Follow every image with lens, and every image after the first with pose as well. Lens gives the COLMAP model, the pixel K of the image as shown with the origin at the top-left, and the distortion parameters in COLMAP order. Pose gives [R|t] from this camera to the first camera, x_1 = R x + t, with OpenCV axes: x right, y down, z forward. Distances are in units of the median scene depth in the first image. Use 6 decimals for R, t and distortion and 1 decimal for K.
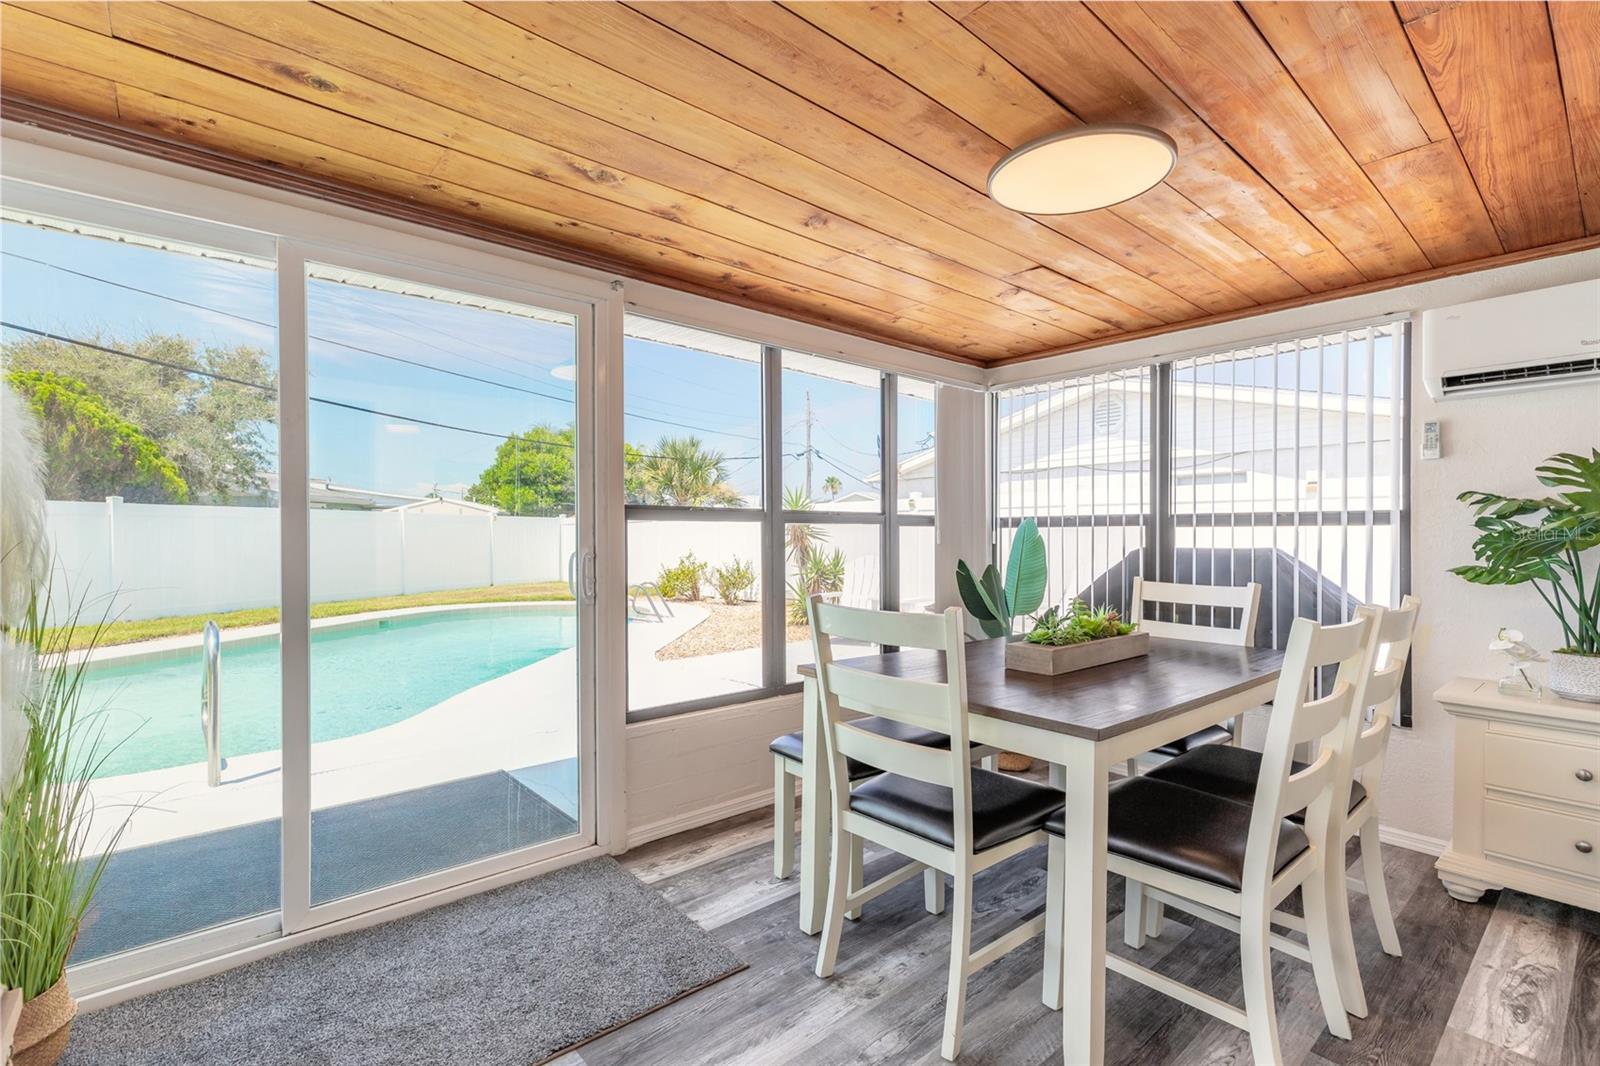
lens RADIAL K [[721.3, 0, 795.0], [0, 721.3, 541.5], [0, 0, 1]] dist [0.010847, -0.002750]
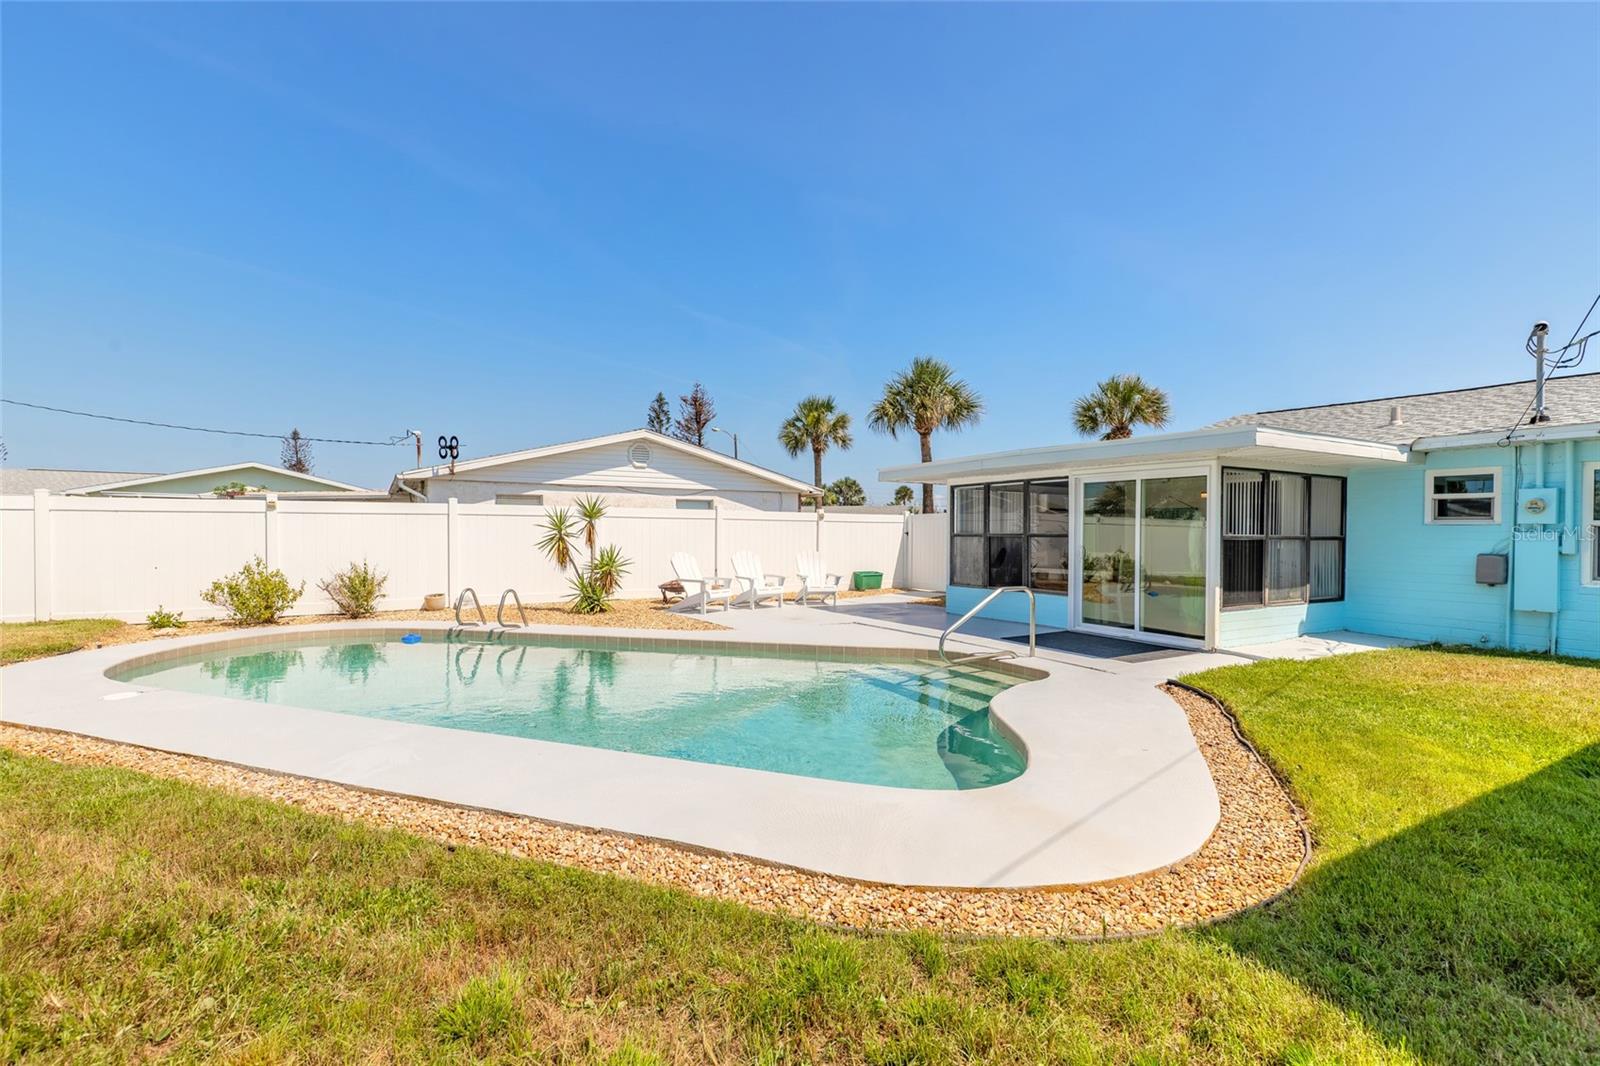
lens RADIAL K [[721.3, 0, 803.5], [0, 721.3, 533.6], [0, 0, 1]] dist [0.010847, -0.002750]
pose [[0.136479, 0.000364, 0.990643, -0.785487], [-0.000452, 1.000000, -0.000305, -0.009179], [-0.990643, -0.000406, 0.136479, 0.355716]]
